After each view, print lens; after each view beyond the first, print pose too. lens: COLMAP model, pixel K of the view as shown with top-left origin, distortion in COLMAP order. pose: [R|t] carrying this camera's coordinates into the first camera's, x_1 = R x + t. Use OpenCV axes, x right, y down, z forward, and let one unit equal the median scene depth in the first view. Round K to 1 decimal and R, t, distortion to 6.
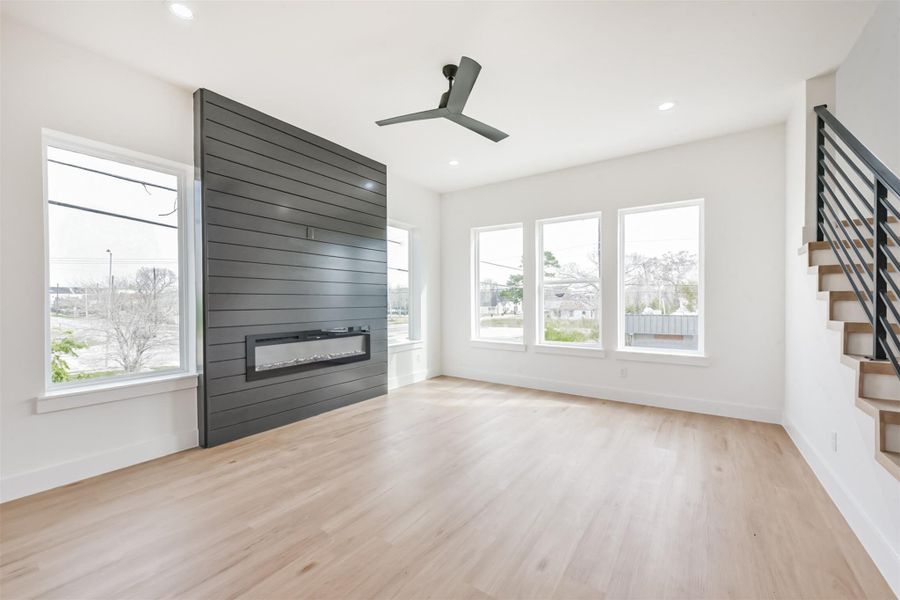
lens RADIAL K [[360.7, 0, 451.9], [0, 360.7, 304.9], [0, 0, 1]] dist [0.000978, -0.000166]
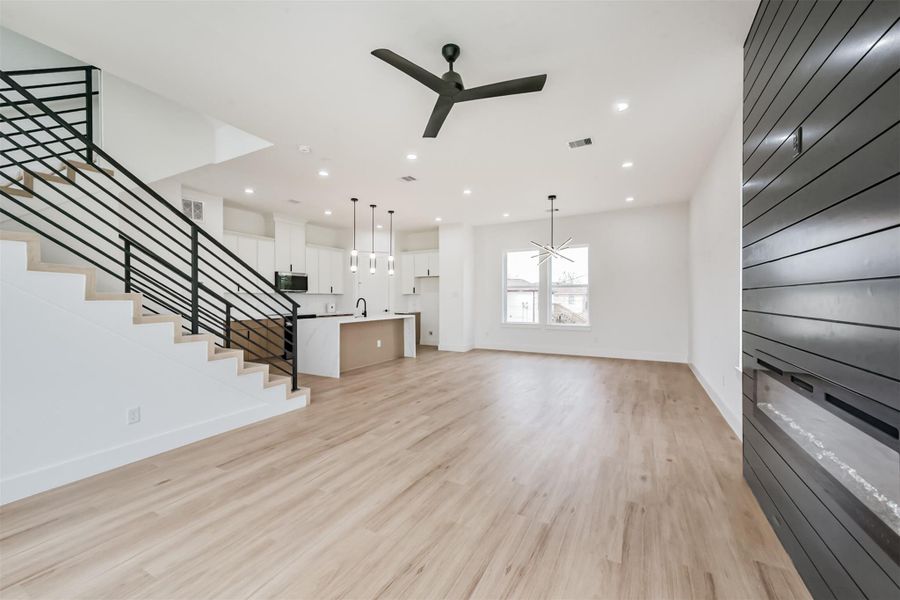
lens RADIAL K [[353.6, 0, 453.0], [0, 353.6, 297.6], [0, 0, 1]] dist [0.003302, -0.001223]
pose [[-0.993166, 0.003489, -0.116657, 0.108448], [0.002281, 0.999942, 0.010480, -0.027934], [0.116687, 0.010142, -0.993117, 2.034075]]
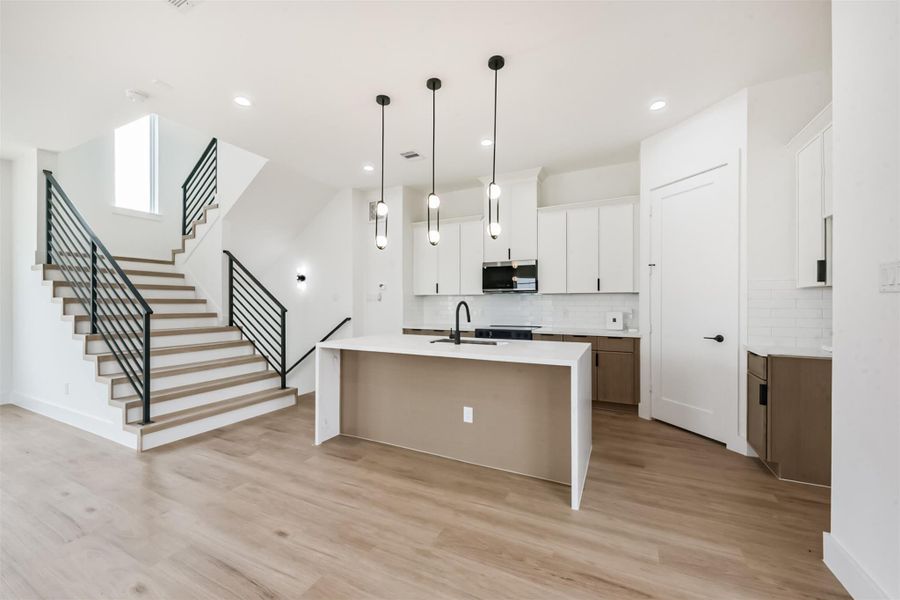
lens RADIAL K [[353.6, 0, 445.3], [0, 353.6, 301.5], [0, 0, 1]] dist [0.003302, -0.001223]
pose [[-0.136427, 0.003842, 0.990643, -0.691176], [0.011606, 0.999930, -0.002280, 0.003473], [-0.990582, 0.011186, -0.136462, -0.441119]]
